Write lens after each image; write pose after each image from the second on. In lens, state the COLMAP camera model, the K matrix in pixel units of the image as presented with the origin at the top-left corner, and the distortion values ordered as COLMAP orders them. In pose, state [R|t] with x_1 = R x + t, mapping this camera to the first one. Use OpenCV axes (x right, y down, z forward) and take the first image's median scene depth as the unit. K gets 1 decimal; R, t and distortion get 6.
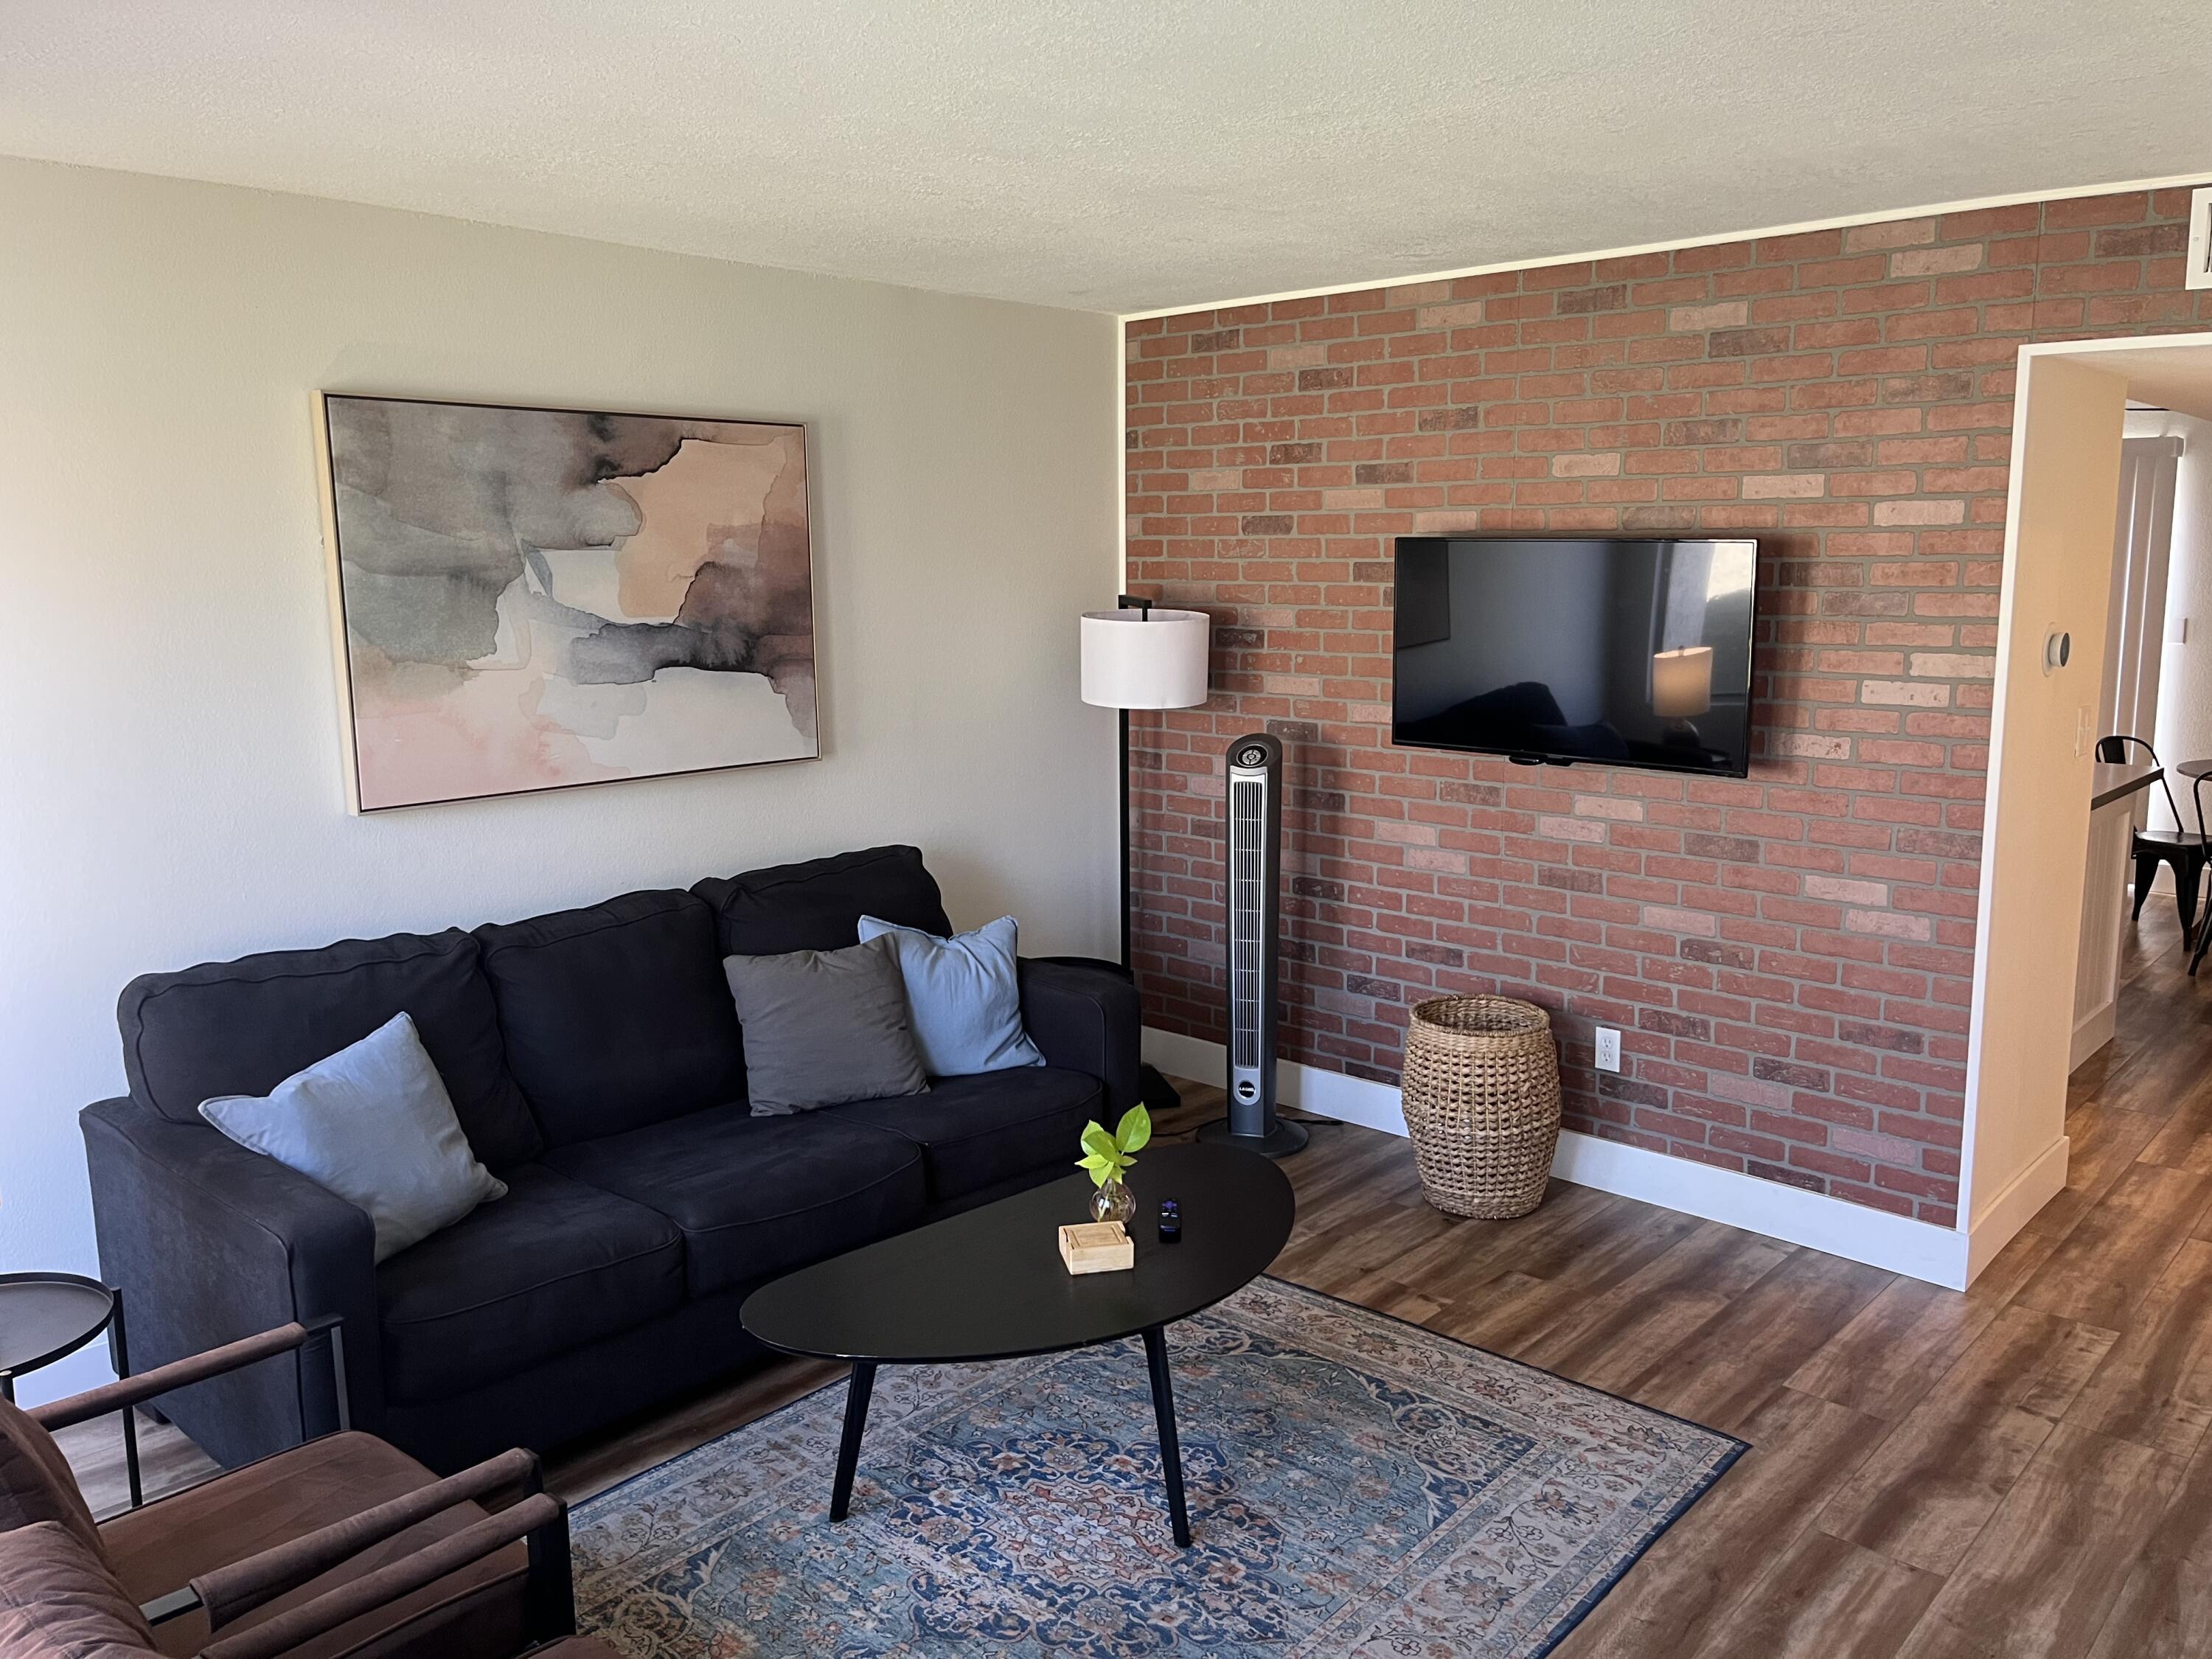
lens RADIAL K [[1666.8, 0, 1109.0], [0, 1666.8, 826.9], [0, 0, 1]] dist [0.051244, -0.073122]
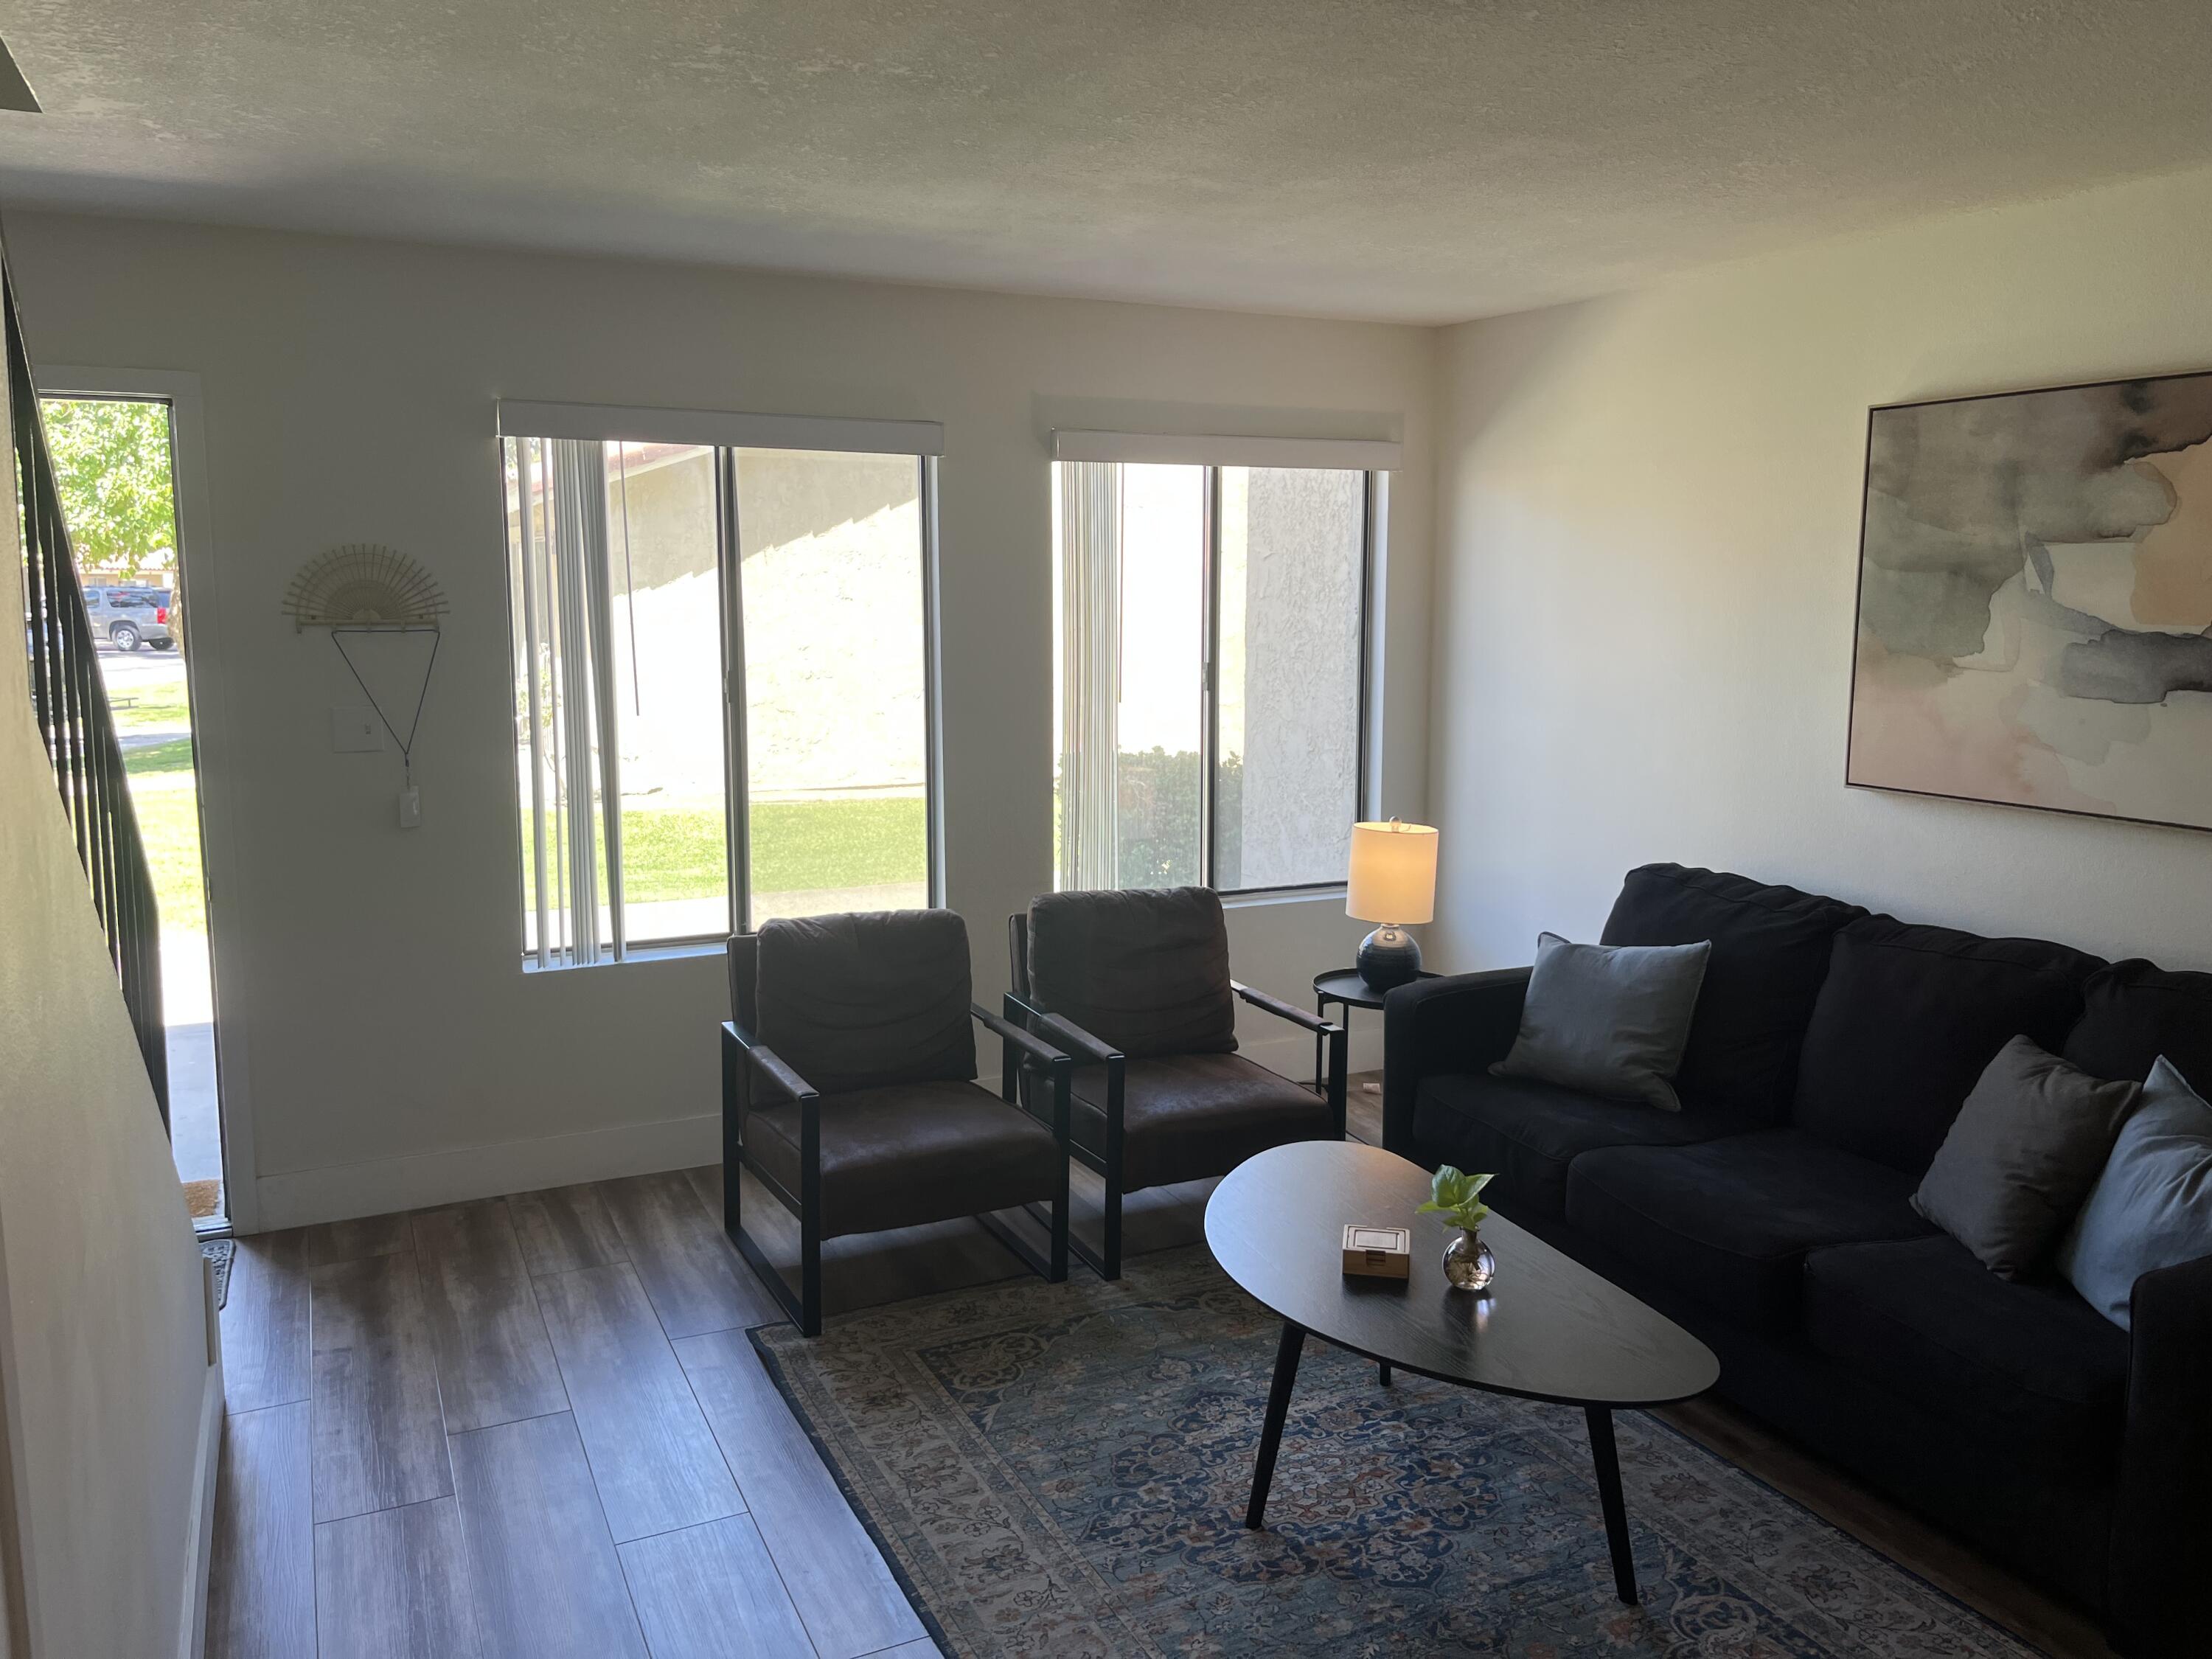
lens RADIAL K [[1666.8, 0, 1112.3], [0, 1666.8, 814.9], [0, 0, 1]] dist [0.051244, -0.073122]
pose [[-0.373647, 0.124783, -0.919139, 0.705347], [-0.158112, 0.967840, 0.195670, -0.121523], [0.913996, 0.218438, -0.341901, 0.882055]]
